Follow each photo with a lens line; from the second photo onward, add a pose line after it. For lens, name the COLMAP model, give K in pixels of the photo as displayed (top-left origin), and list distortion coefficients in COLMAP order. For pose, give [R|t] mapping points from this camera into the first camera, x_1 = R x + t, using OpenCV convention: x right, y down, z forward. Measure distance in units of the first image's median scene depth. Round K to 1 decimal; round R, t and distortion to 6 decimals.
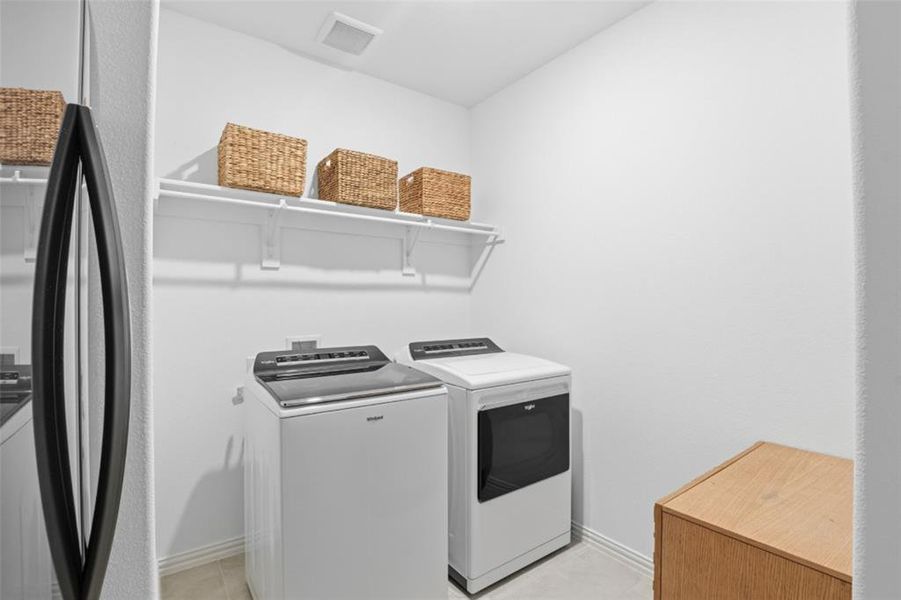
lens RADIAL K [[420.5, 0, 449.5], [0, 420.5, 305.8], [0, 0, 1]] dist [-0.026852, 0.000434]
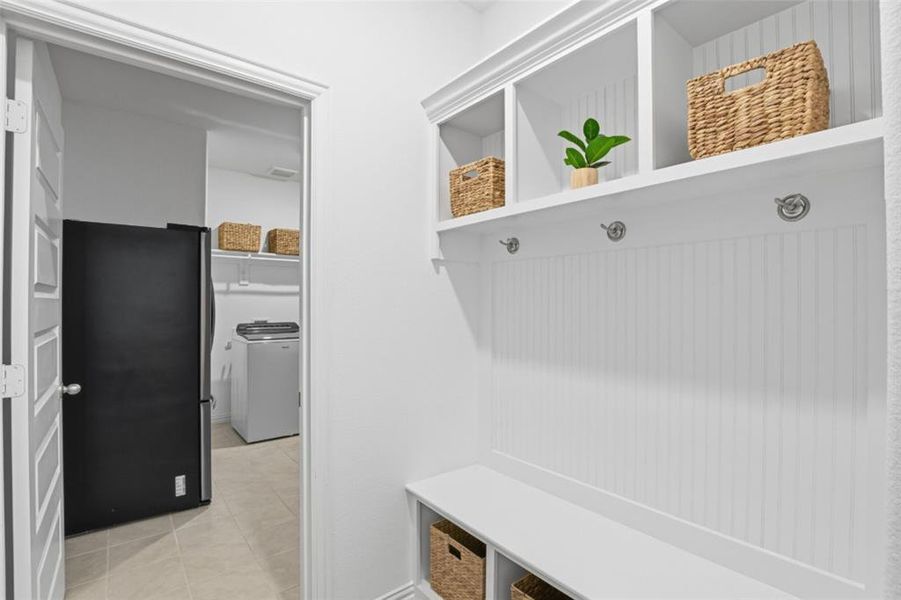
lens RADIAL K [[420.5, 0, 449.5], [0, 420.5, 305.8], [0, 0, 1]] dist [-0.026852, 0.000434]
pose [[0.998476, 0.000928, 0.055186, 0.494268], [-0.000826, 0.999998, -0.001860, 0.017216], [-0.055187, 0.001812, 0.998474, -1.167796]]
